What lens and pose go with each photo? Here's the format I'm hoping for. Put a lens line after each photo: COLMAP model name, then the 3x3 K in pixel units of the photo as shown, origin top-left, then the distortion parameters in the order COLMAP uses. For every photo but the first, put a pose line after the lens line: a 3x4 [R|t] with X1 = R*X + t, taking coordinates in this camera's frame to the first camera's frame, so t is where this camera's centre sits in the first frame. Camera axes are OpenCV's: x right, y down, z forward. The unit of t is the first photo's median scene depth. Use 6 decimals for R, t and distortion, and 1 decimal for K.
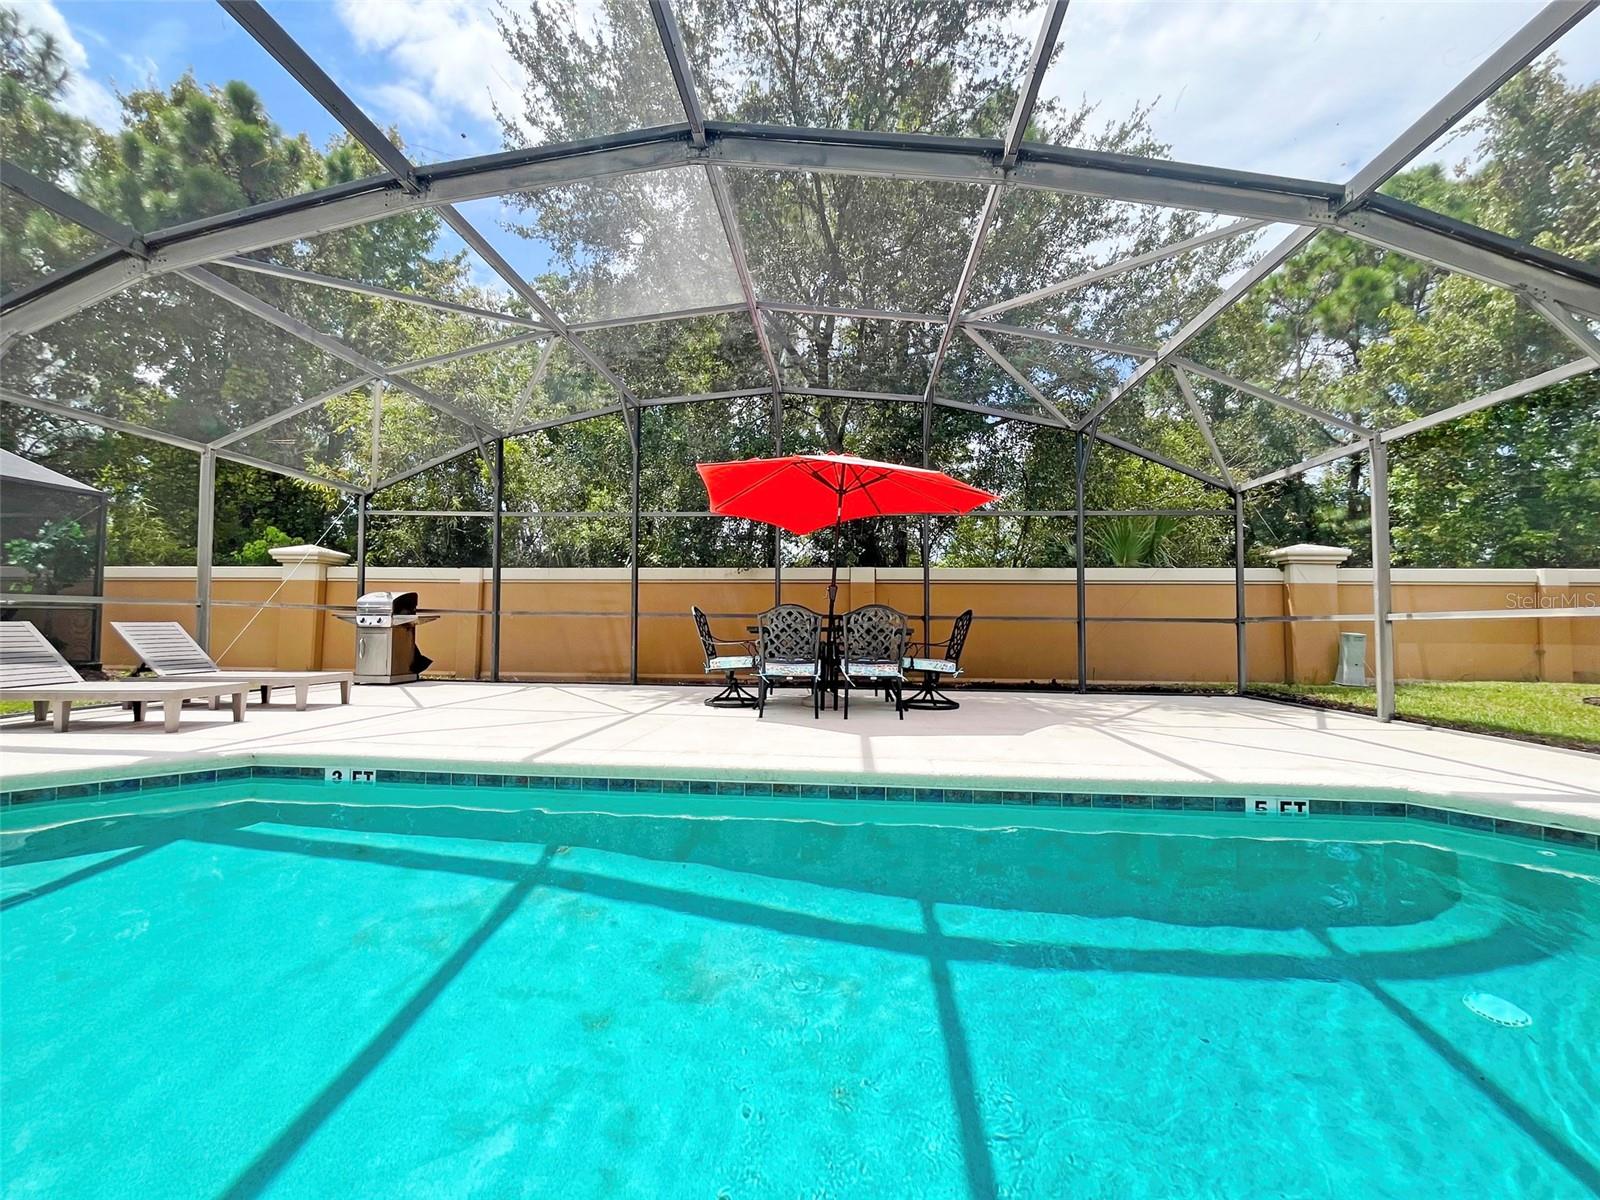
lens RADIAL K [[644.4, 0, 803.0], [0, 644.4, 599.9], [0, 0, 1]] dist [-0.010260, 0.000914]
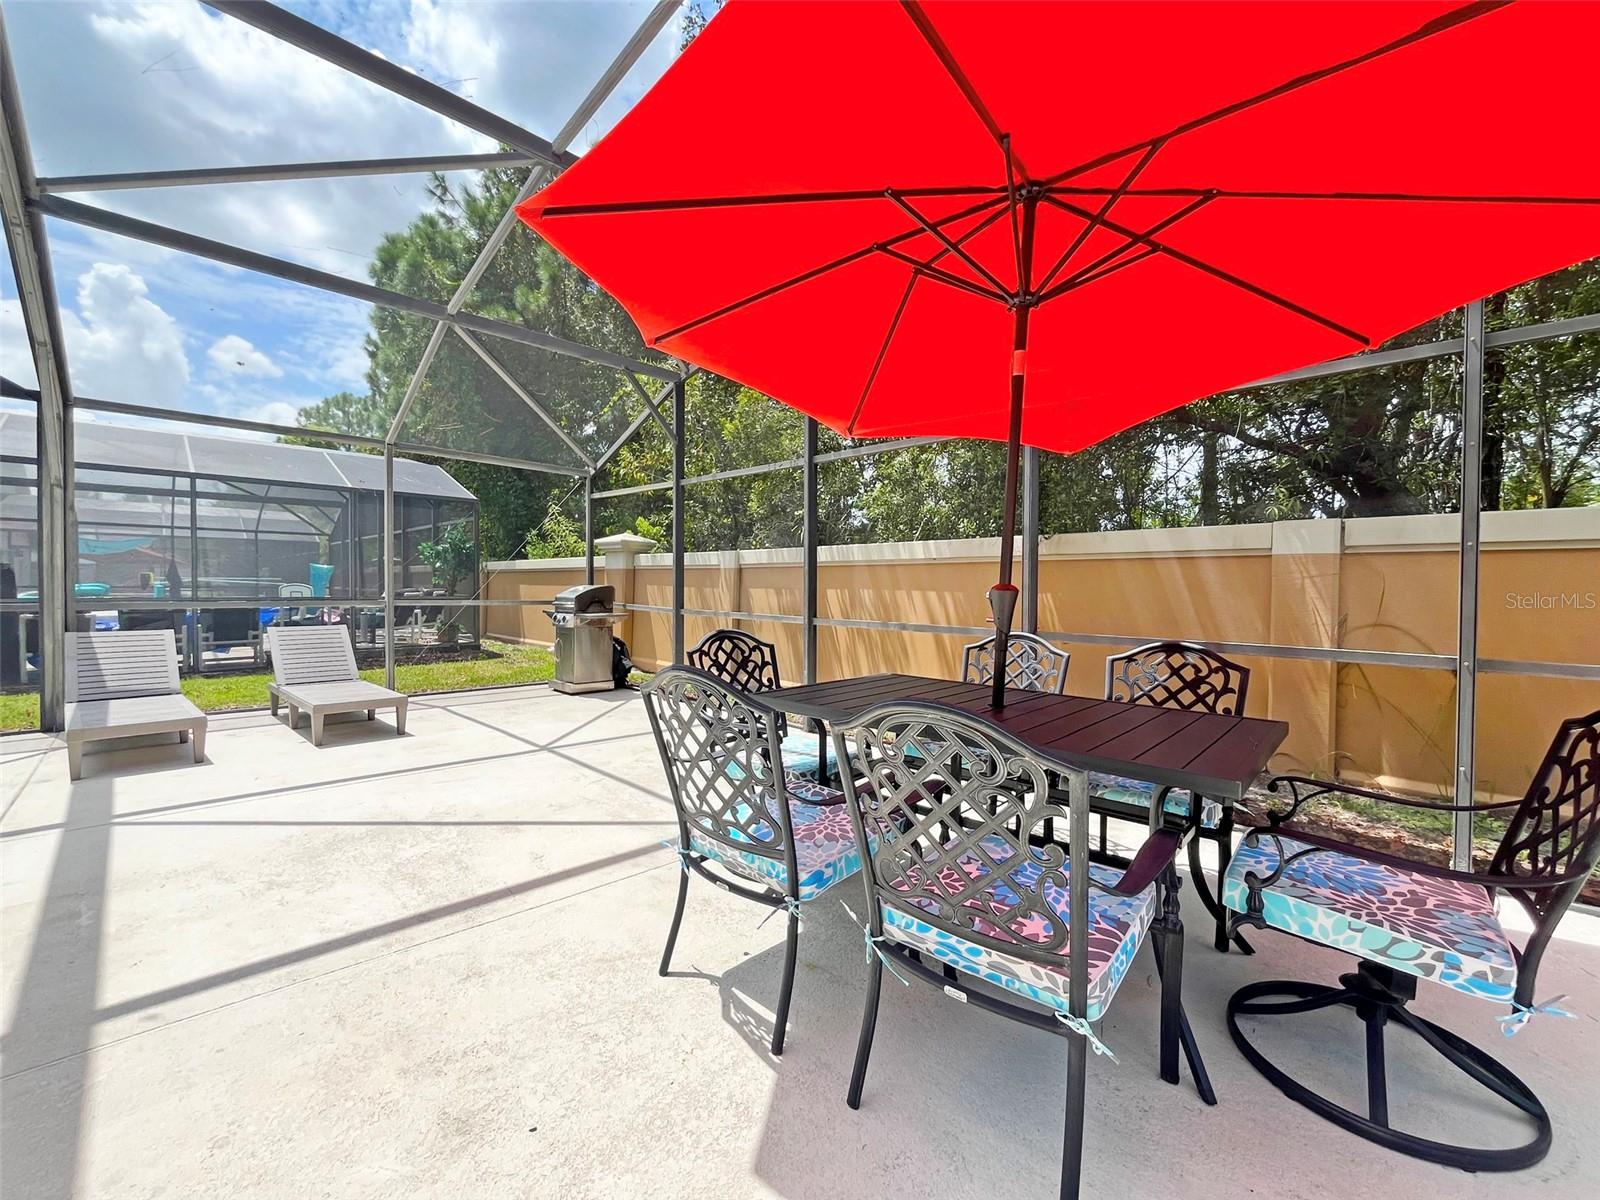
lens RADIAL K [[644.4, 0, 801.1], [0, 644.4, 601.0], [0, 0, 1]] dist [-0.010260, 0.000914]
pose [[0.758410, 0.016252, -0.651575, 0.188262], [0.014128, 0.999044, 0.041363, -0.029239], [0.651624, -0.040576, 0.757456, 0.670304]]
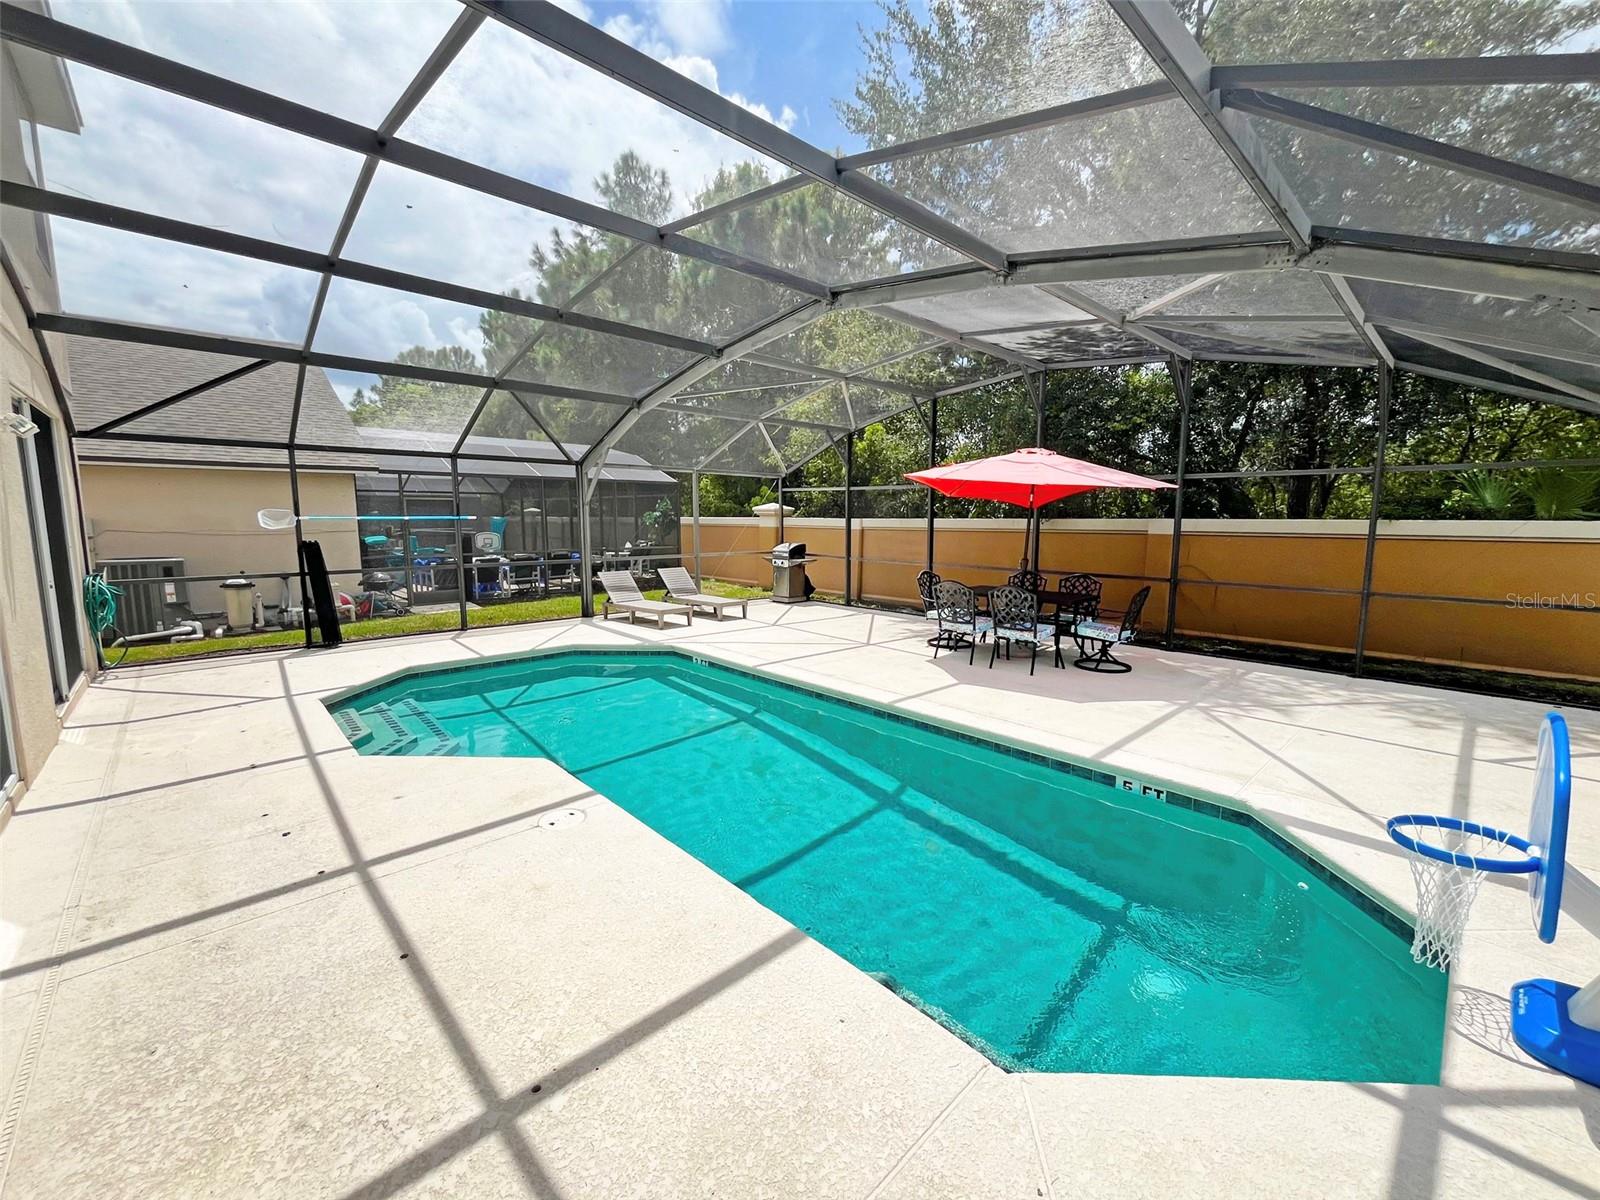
lens RADIAL K [[644.4, 0, 804.9], [0, 644.4, 597.2], [0, 0, 1]] dist [-0.010260, 0.000914]
pose [[0.743949, 0.076497, -0.663843, 0.553992], [0.025206, 0.989507, 0.142271, -0.135207], [0.667760, -0.122575, 0.734215, -0.183688]]
